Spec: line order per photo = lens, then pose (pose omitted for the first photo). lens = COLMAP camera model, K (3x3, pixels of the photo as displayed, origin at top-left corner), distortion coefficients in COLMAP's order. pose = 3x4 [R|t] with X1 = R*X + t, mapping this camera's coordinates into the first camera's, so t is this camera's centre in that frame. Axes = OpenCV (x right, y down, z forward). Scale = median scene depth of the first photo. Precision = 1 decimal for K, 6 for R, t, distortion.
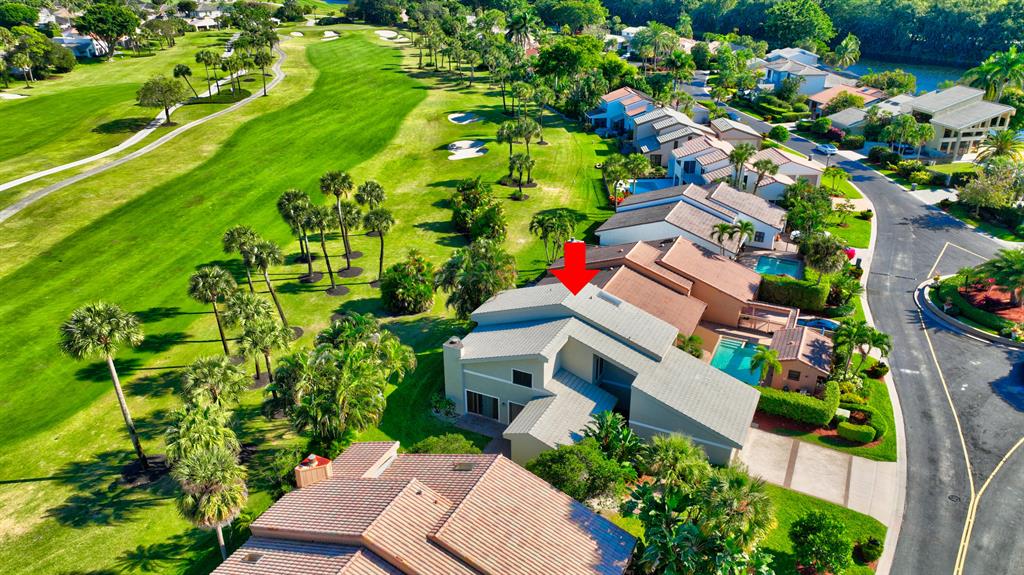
lens RADIAL K [[717.5, 0, 513.4], [0, 717.5, 289.1], [0, 0, 1]] dist [-0.001671, 0.018302]
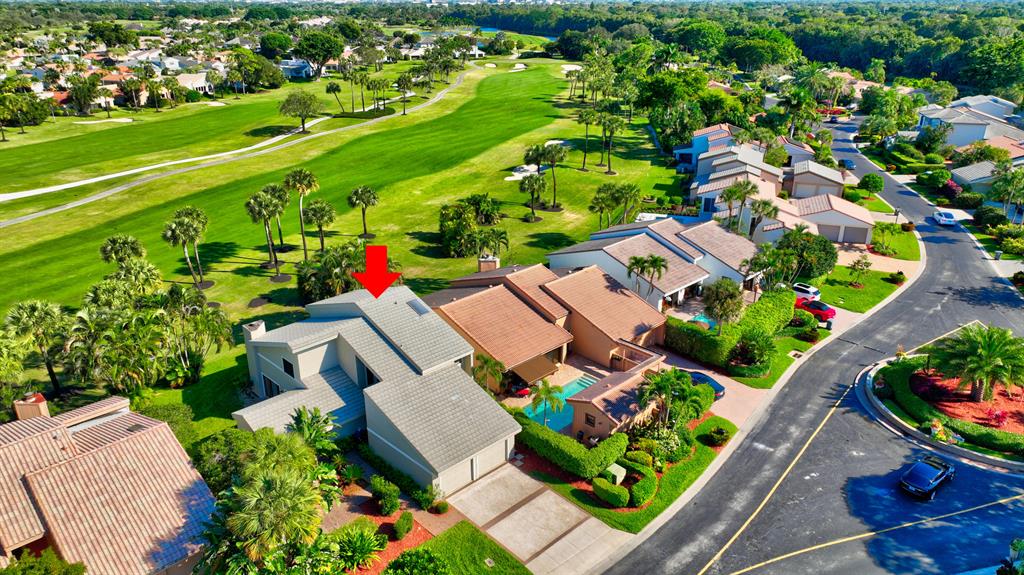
lens RADIAL K [[717.5, 0, 515.0], [0, 717.5, 286.9], [0, 0, 1]] dist [-0.001671, 0.018302]
pose [[0.944231, 0.127713, -0.303508, 0.217350], [-0.144081, 0.989046, -0.032066, -0.000611], [0.296089, 0.074007, 0.952289, 0.043523]]
